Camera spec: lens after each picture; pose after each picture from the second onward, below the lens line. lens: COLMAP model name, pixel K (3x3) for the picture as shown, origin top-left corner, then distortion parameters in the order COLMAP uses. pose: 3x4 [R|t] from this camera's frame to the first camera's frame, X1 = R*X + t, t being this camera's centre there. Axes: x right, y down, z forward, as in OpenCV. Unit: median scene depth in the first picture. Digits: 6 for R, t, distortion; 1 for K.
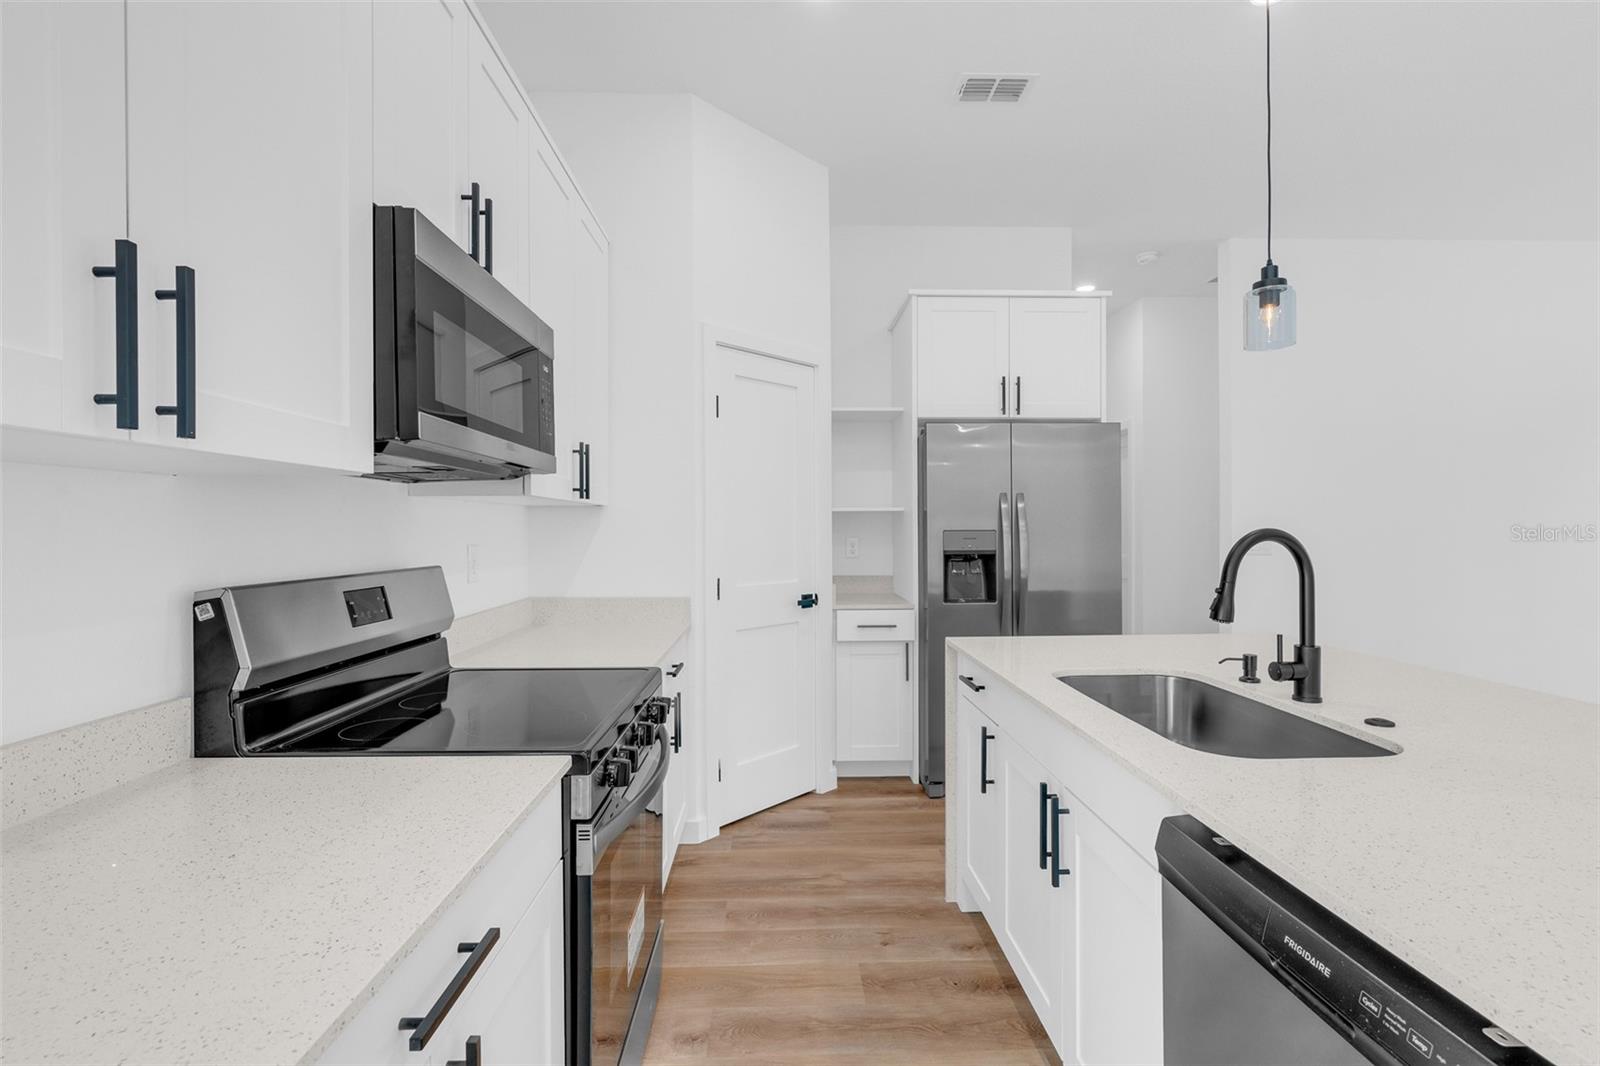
lens RADIAL K [[730.9, 0, 798.7], [0, 730.9, 532.4], [0, 0, 1]] dist [-0.009210, 0.003248]
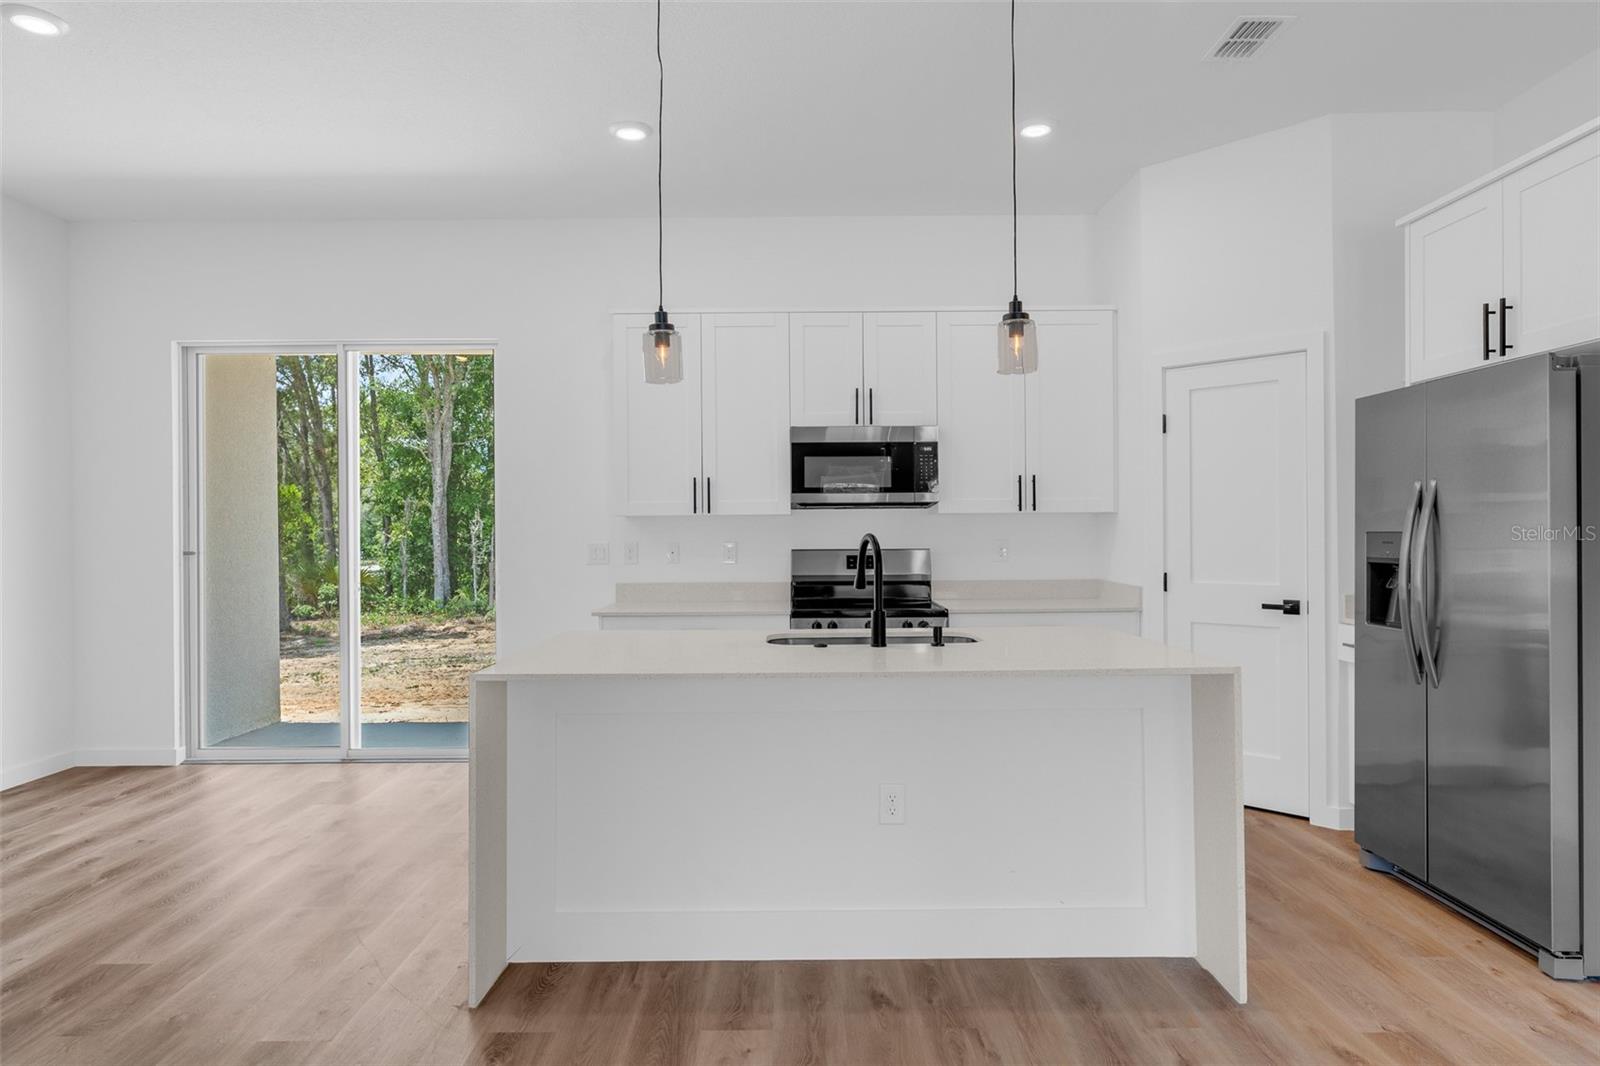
lens RADIAL K [[934.6, 0, 794.3], [0, 934.6, 533.9], [0, 0, 1]] dist [-0.003711, 0.002106]
pose [[-0.029256, 0.006580, -0.999550, 1.247204], [0.002233, 0.999976, 0.006518, -0.008410], [0.999569, -0.002041, -0.029270, 0.415993]]
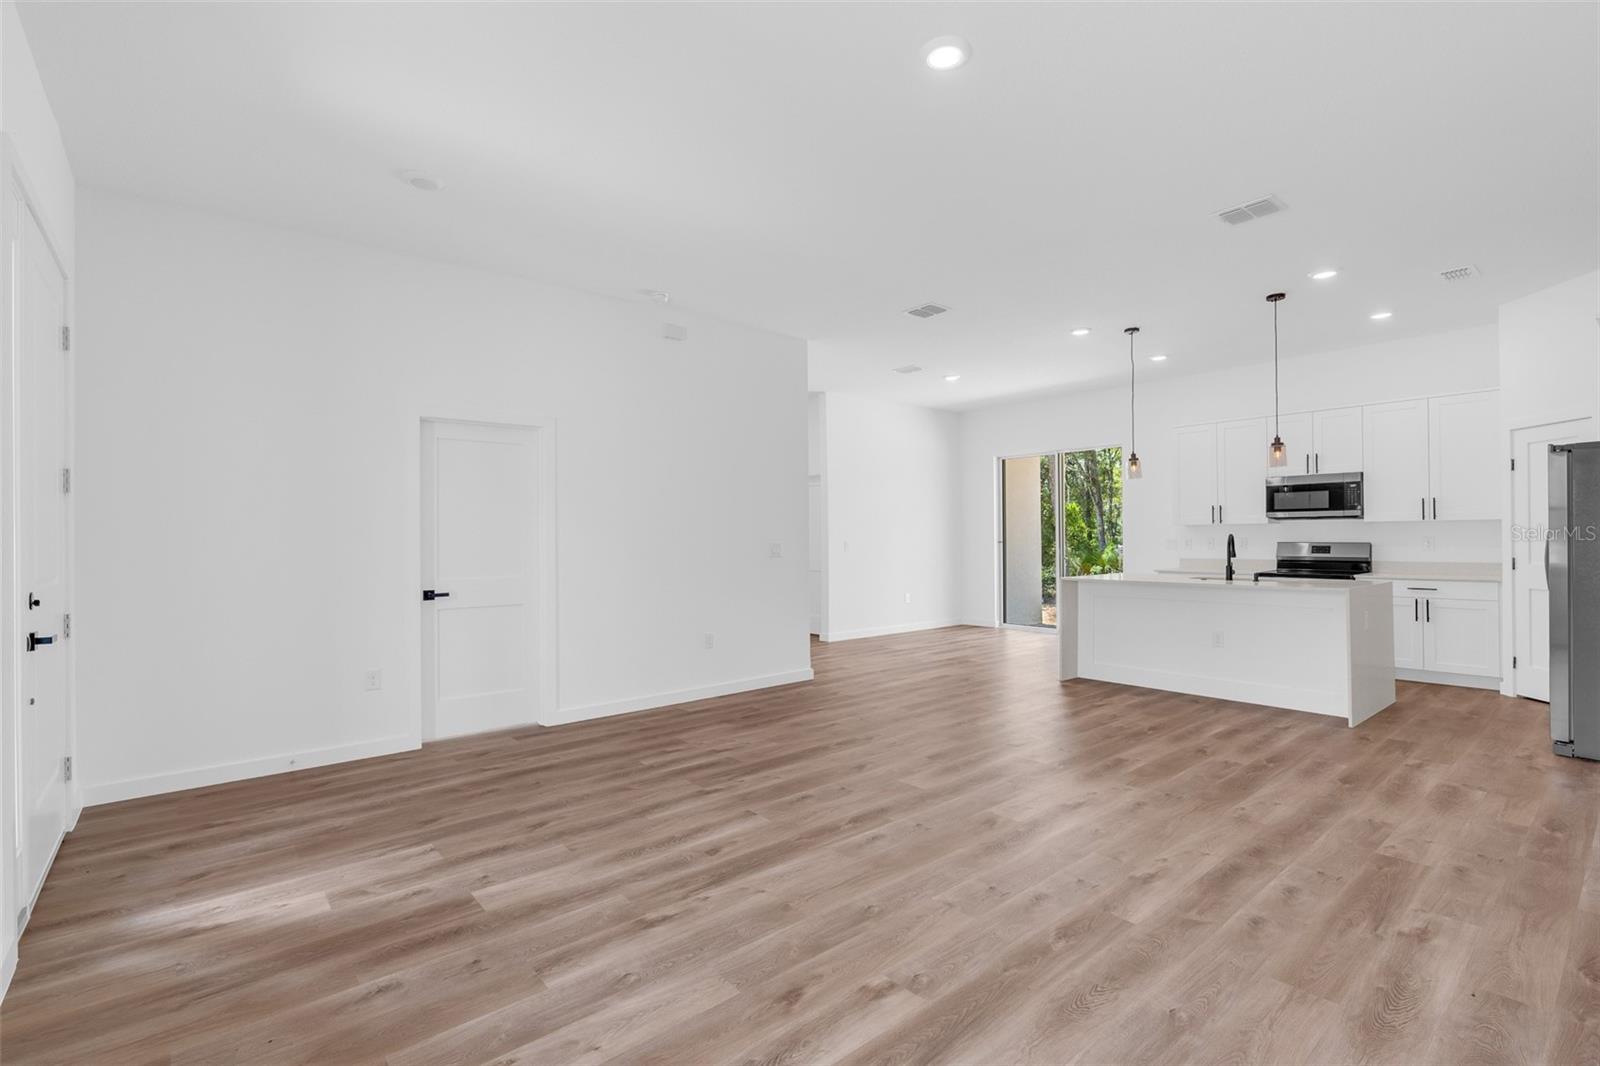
lens RADIAL K [[730.9, 0, 798.6], [0, 730.9, 537.7], [0, 0, 1]] dist [-0.009210, 0.003248]
pose [[-0.788577, 0.011015, -0.614838, 2.206262], [0.007841, 0.999938, 0.007857, -0.014872], [0.614886, 0.001375, -0.788615, 1.210267]]
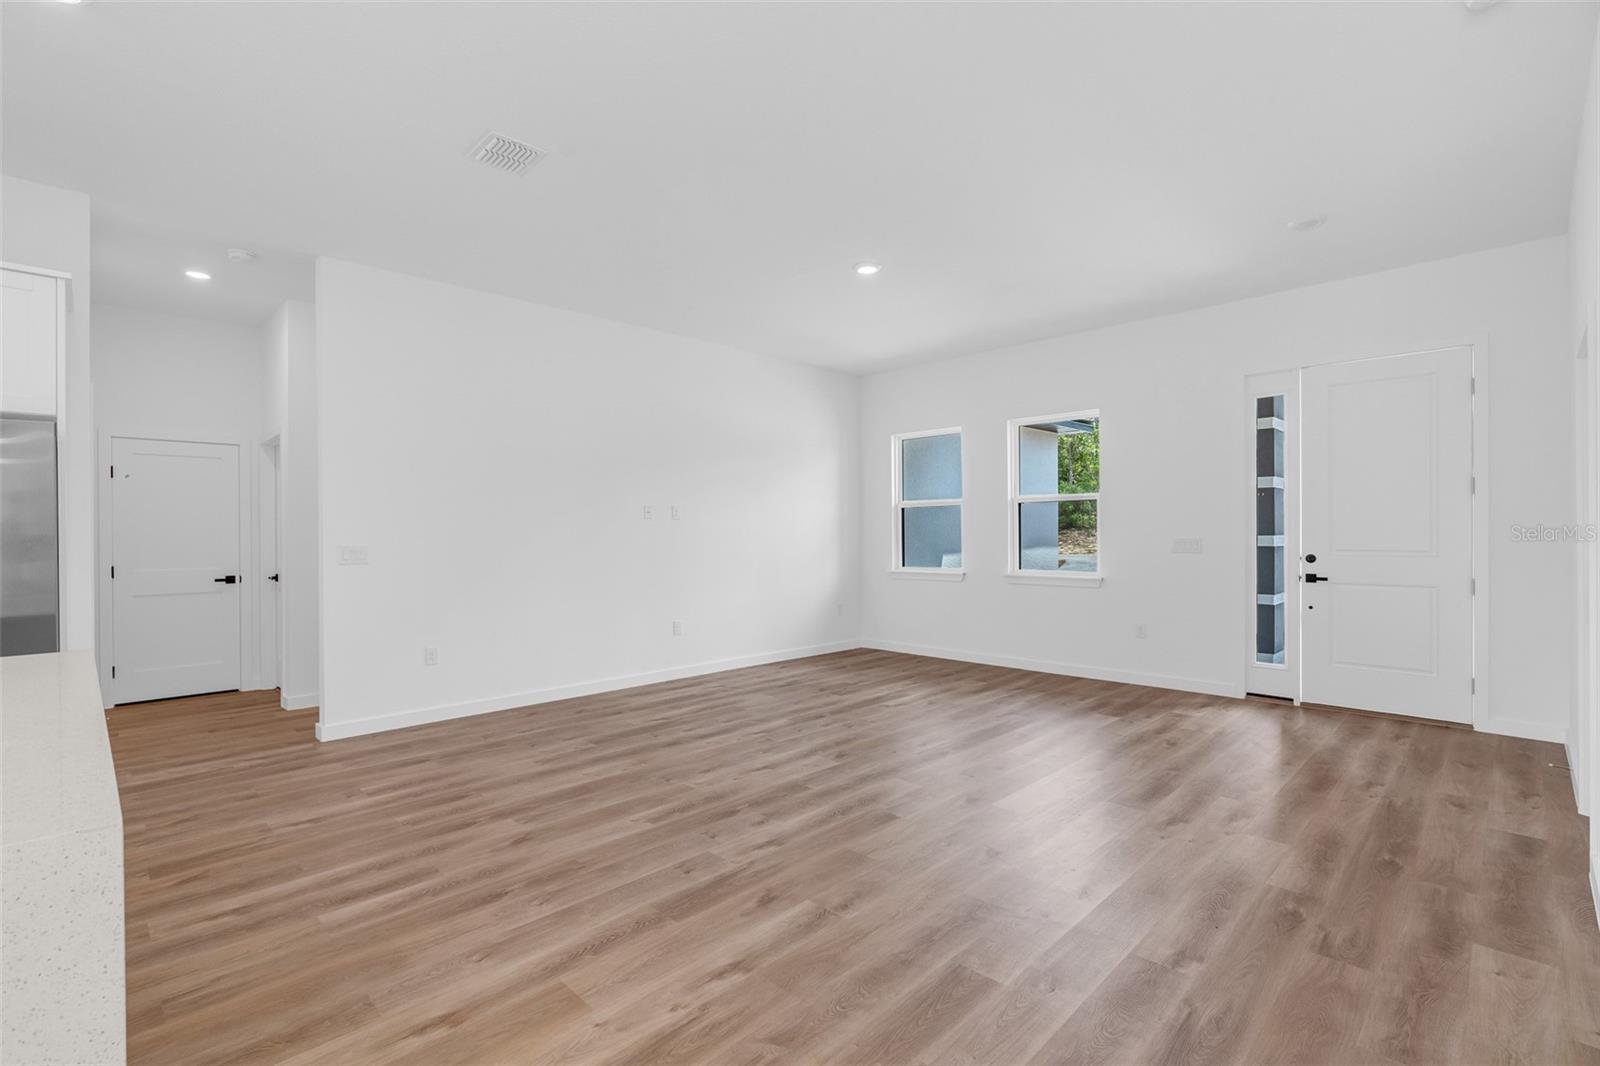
lens RADIAL K [[730.9, 0, 797.3], [0, 730.9, 533.0], [0, 0, 1]] dist [-0.009210, 0.003248]
pose [[0.730591, -0.001622, 0.682813, 0.507293], [0.008082, 0.999948, -0.006273, -0.002799], [-0.682767, 0.010101, 0.730566, -0.264158]]
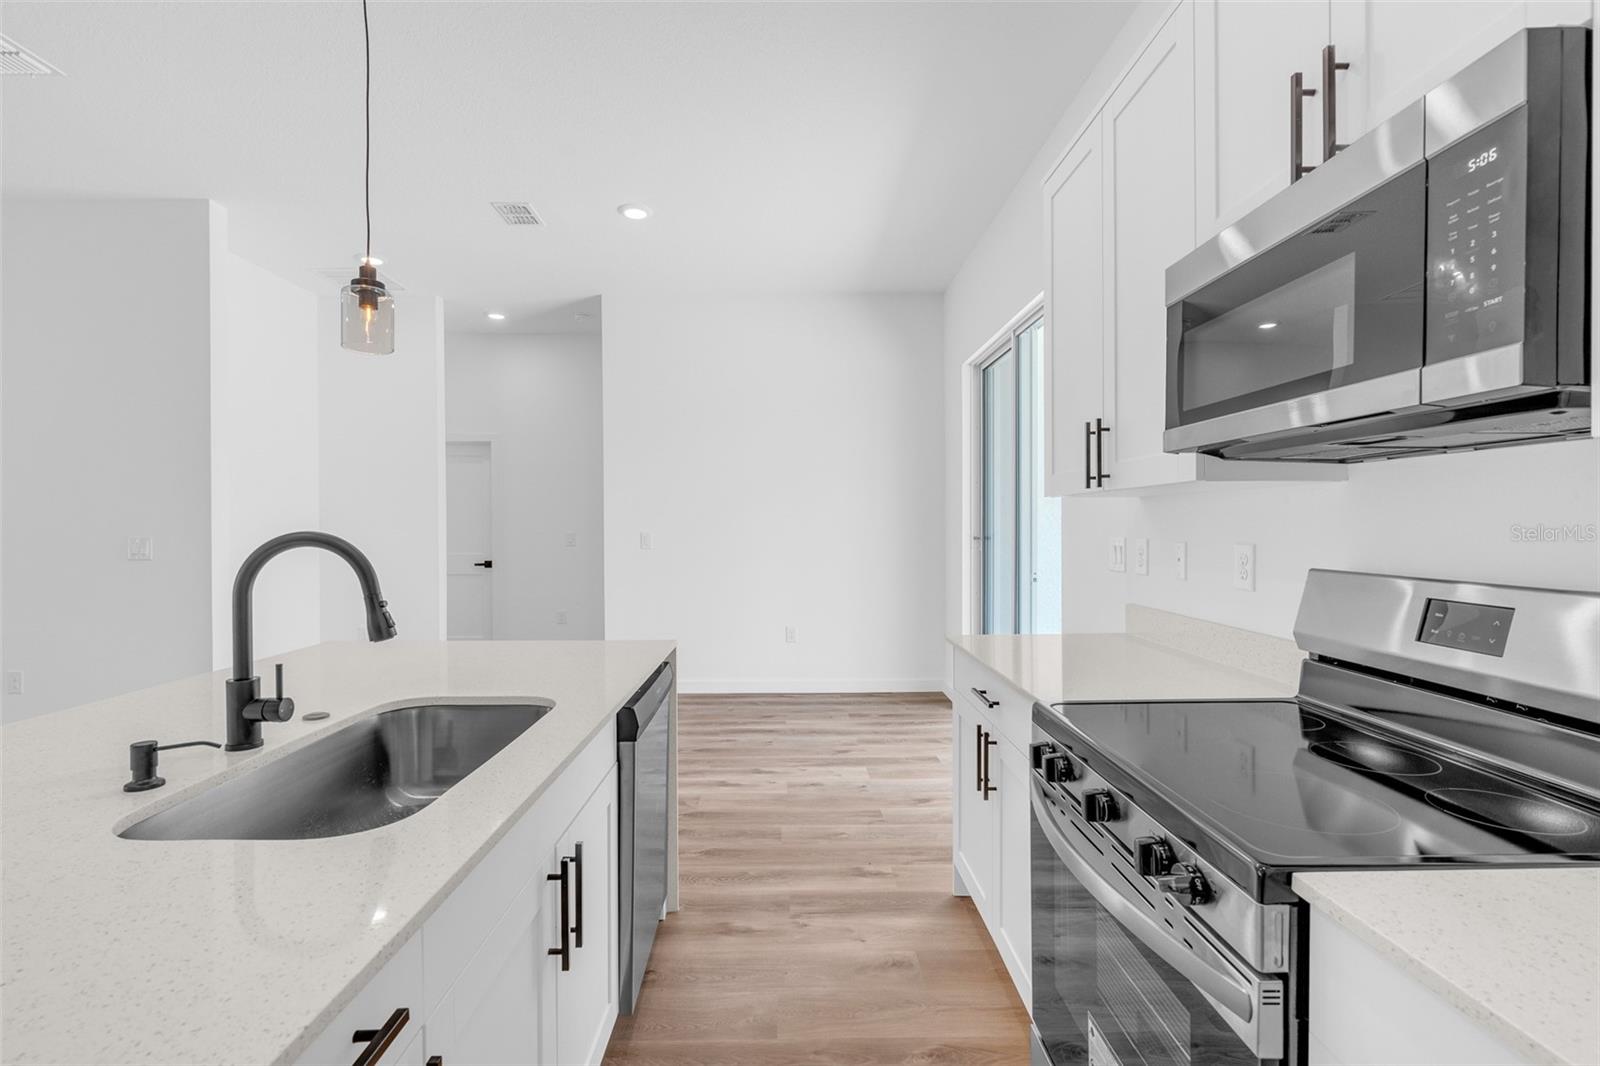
lens RADIAL K [[730.9, 0, 806.3], [0, 730.9, 517.8], [0, 0, 1]] dist [-0.009210, 0.003248]
pose [[-0.999991, 0.003542, -0.002270, 0.041897], [0.003557, 0.999972, -0.006619, -0.001289], [0.002247, -0.006627, -0.999976, 0.843281]]
